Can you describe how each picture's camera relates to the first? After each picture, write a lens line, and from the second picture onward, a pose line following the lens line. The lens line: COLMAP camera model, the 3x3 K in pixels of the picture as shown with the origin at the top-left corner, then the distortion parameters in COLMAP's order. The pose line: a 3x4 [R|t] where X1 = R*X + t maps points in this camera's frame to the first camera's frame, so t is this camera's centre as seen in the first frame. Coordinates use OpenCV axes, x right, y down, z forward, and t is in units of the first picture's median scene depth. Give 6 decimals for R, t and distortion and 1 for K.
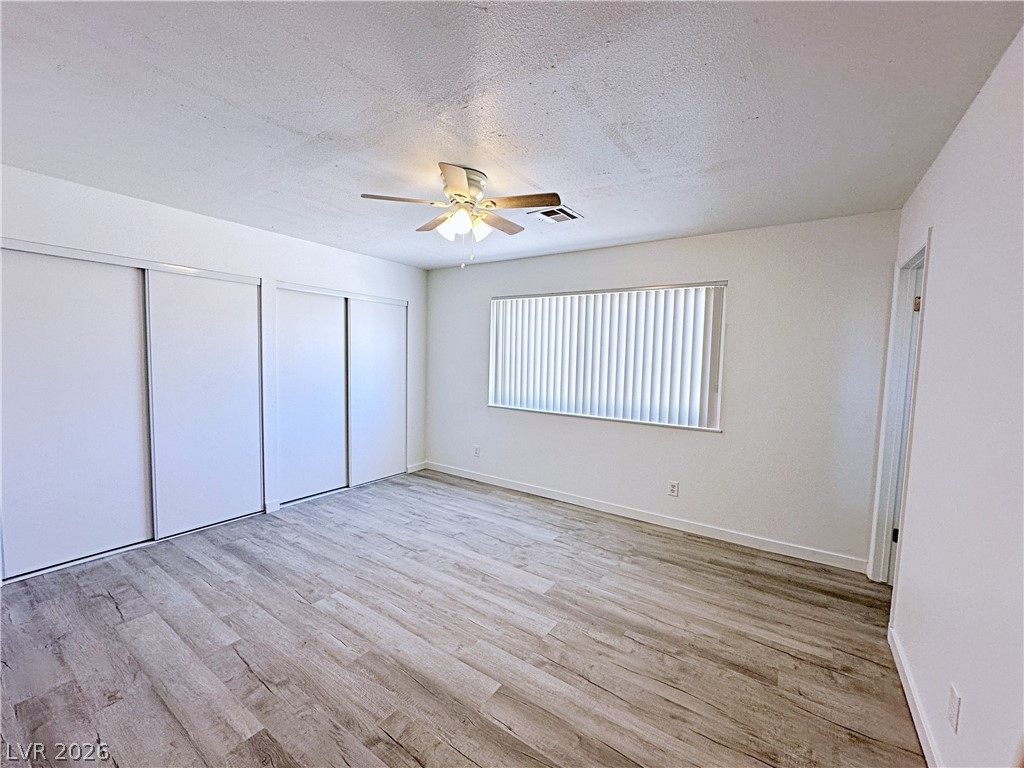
lens RADIAL K [[417.8, 0, 513.2], [0, 417.8, 385.4], [0, 0, 1]] dist [-0.004088, 0.000507]
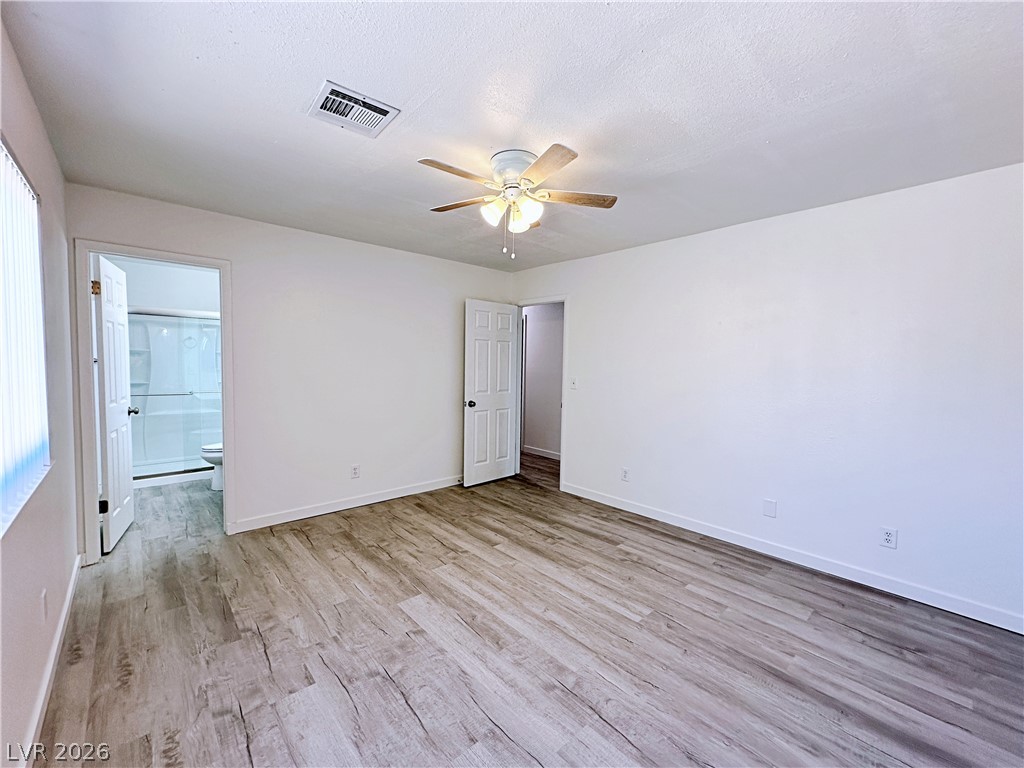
lens RADIAL K [[410.5, 0, 510.4], [0, 410.5, 384.9], [0, 0, 1]] dist [-0.003088, 0.000320]
pose [[-0.970223, -0.055951, 0.235664, -0.298567], [-0.025598, 0.991192, 0.129938, -0.103174], [-0.240858, 0.120036, -0.963109, 1.655680]]
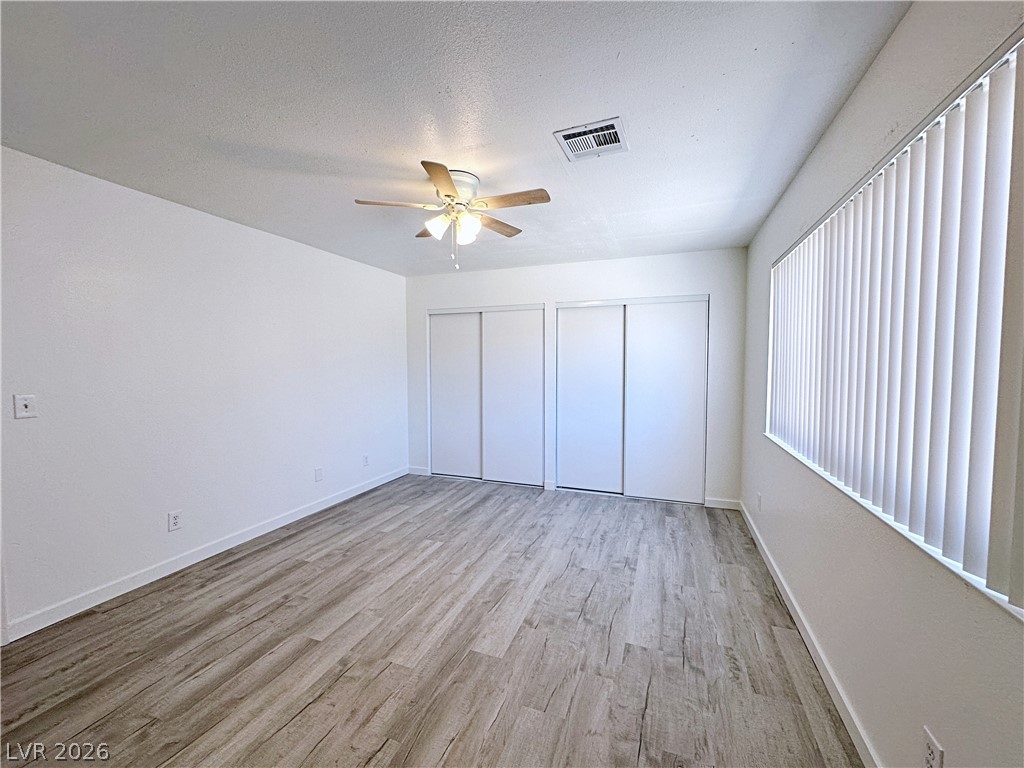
lens RADIAL K [[417.8, 0, 513.2], [0, 417.8, 385.4], [0, 0, 1]] dist [-0.004088, 0.000507]
pose [[0.230160, 0.023211, -0.972876, 0.770117], [-0.061335, 0.998074, 0.009301, -0.009194], [0.971218, 0.057531, 0.231141, 0.791590]]
